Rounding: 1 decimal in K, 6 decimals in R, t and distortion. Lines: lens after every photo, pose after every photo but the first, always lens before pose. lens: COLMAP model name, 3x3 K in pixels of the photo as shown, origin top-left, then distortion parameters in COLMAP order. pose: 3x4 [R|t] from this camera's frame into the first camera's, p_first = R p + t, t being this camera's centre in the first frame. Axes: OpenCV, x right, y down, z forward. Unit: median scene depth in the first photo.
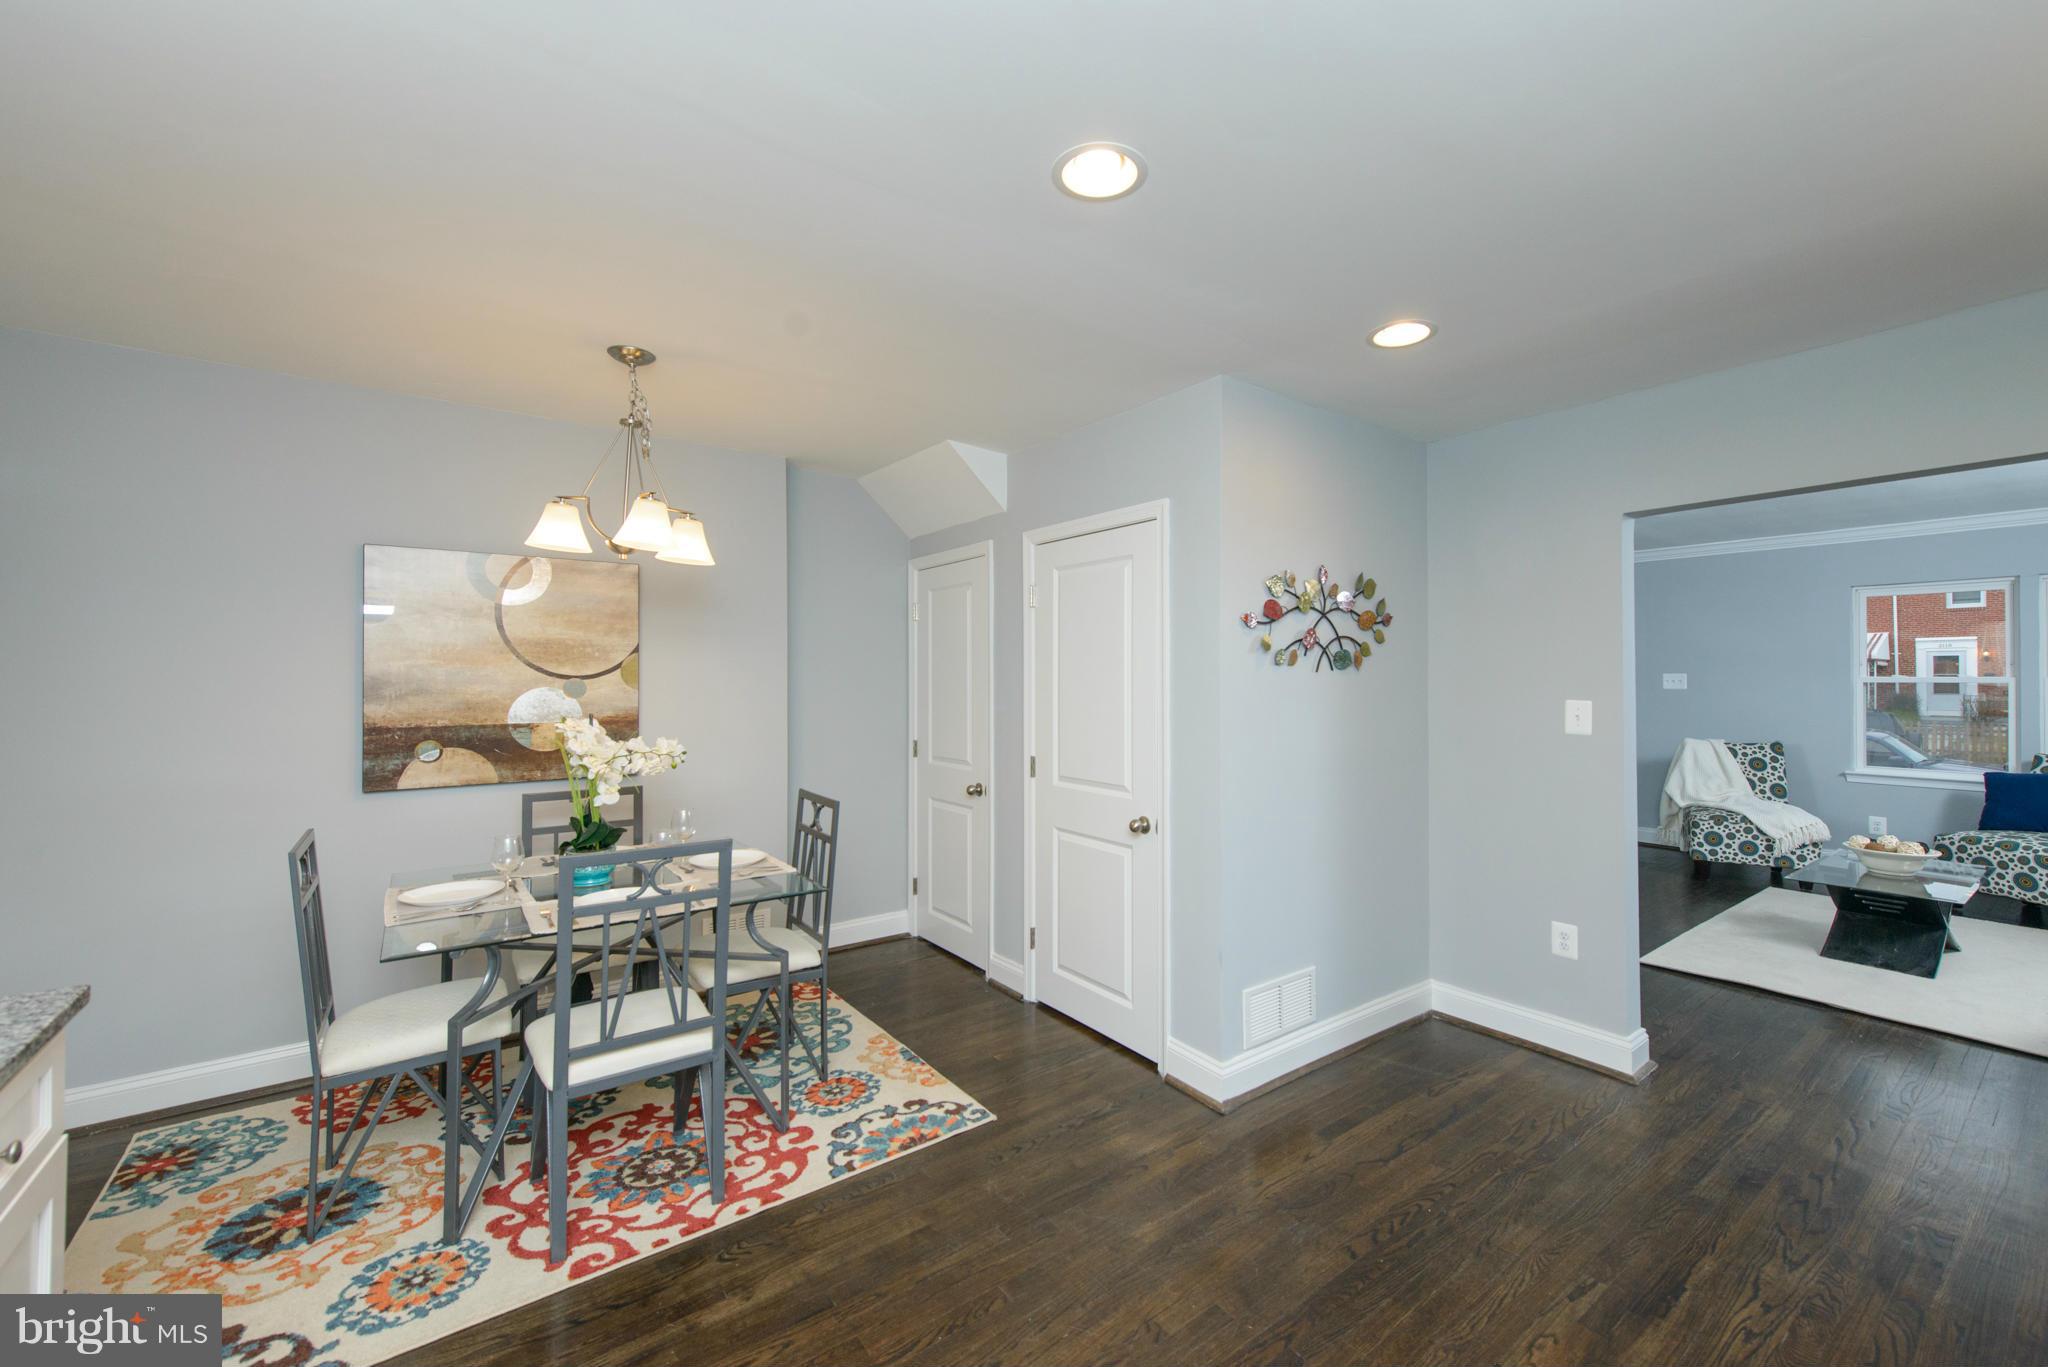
lens RADIAL K [[828.1, 0, 1048.0], [0, 828.1, 682.2], [0, 0, 1]] dist [0.019394, -0.007705]
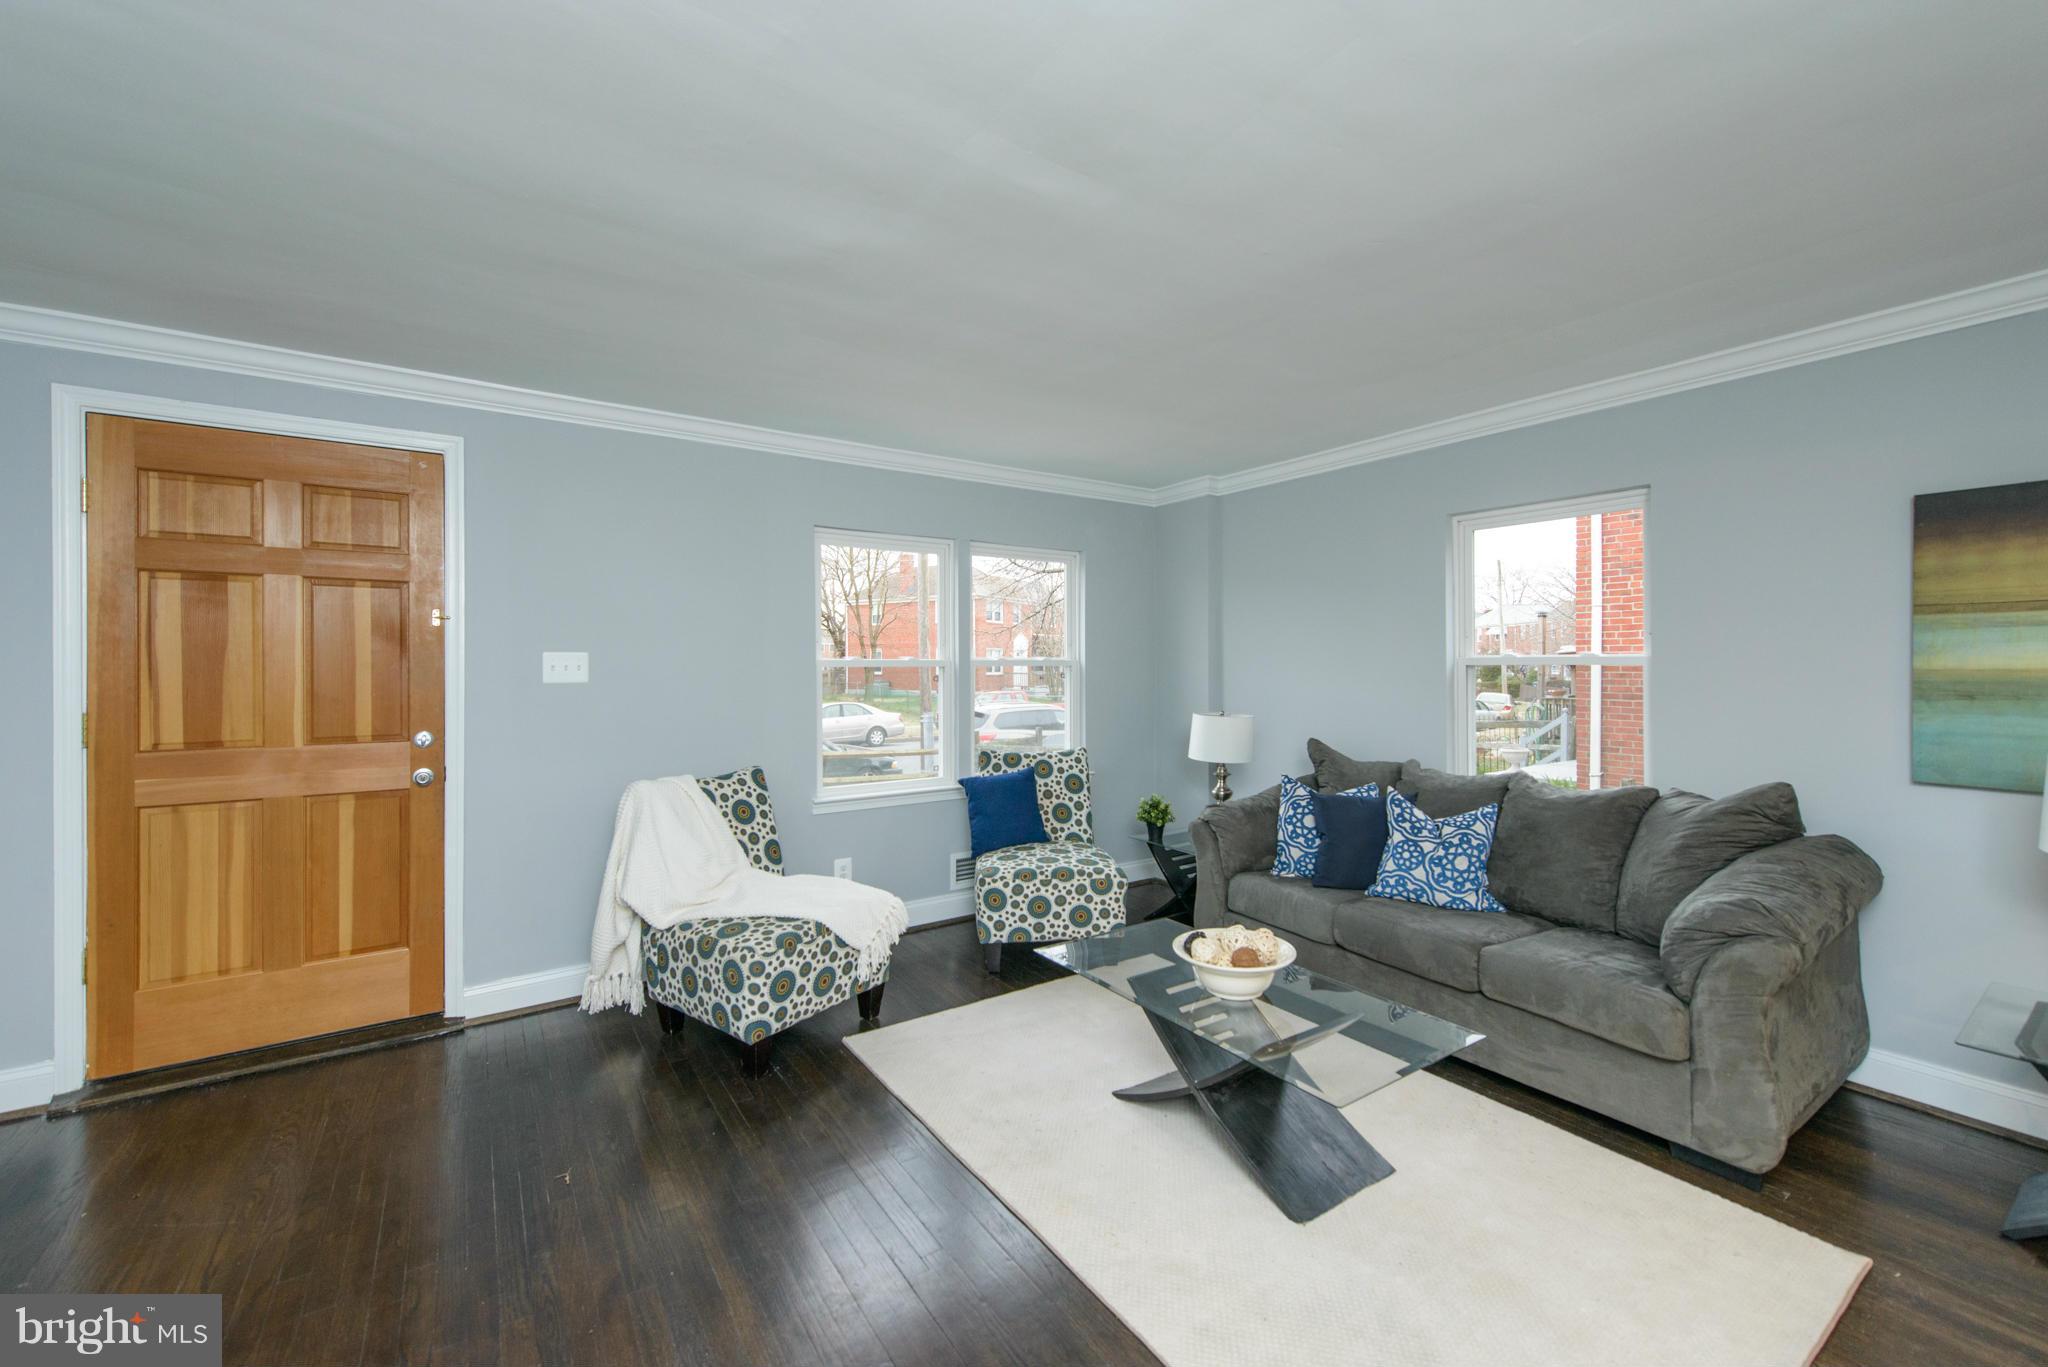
lens RADIAL K [[805.0, 0, 1048.0], [0, 805.0, 671.4], [0, 0, 1]] dist [-0.008239, -0.000146]
pose [[0.048149, -0.004767, 0.998829, 0.339523], [0.009935, 0.999941, 0.004293, 0.002519], [-0.998791, 0.009717, 0.048193, 0.832910]]
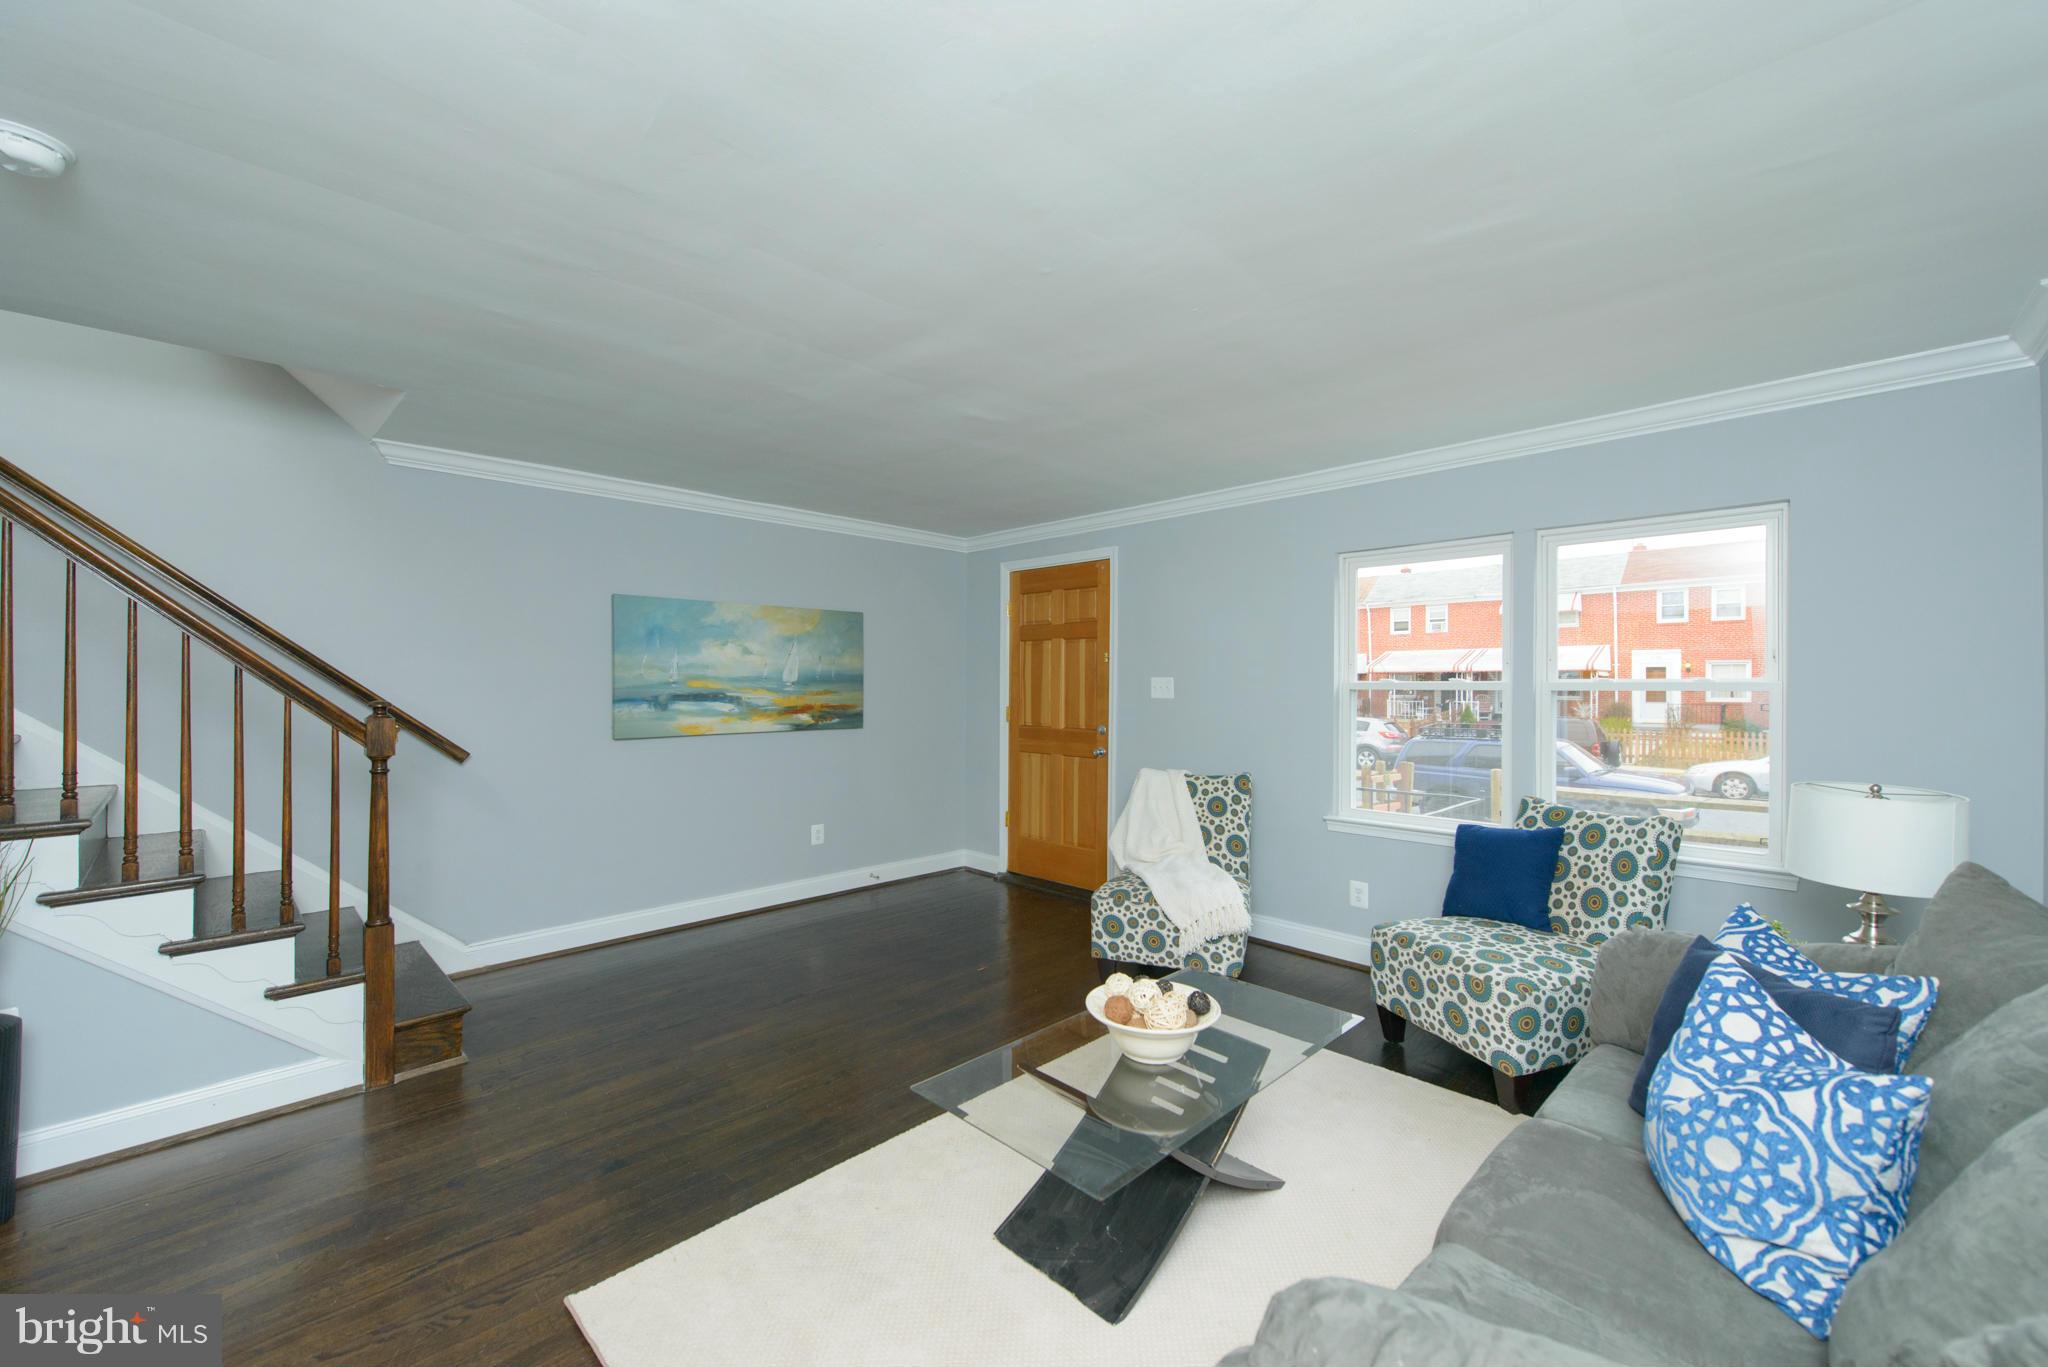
lens RADIAL K [[801.6, 0, 1024.0], [0, 801.6, 683.5], [0, 0, 1]] dist [0.001193, -0.000009]
pose [[0.991273, 0.003361, 0.131781, 0.652027], [-0.002568, 0.999978, -0.006190, -0.000330], [-0.131799, 0.005798, 0.991260, 0.386617]]
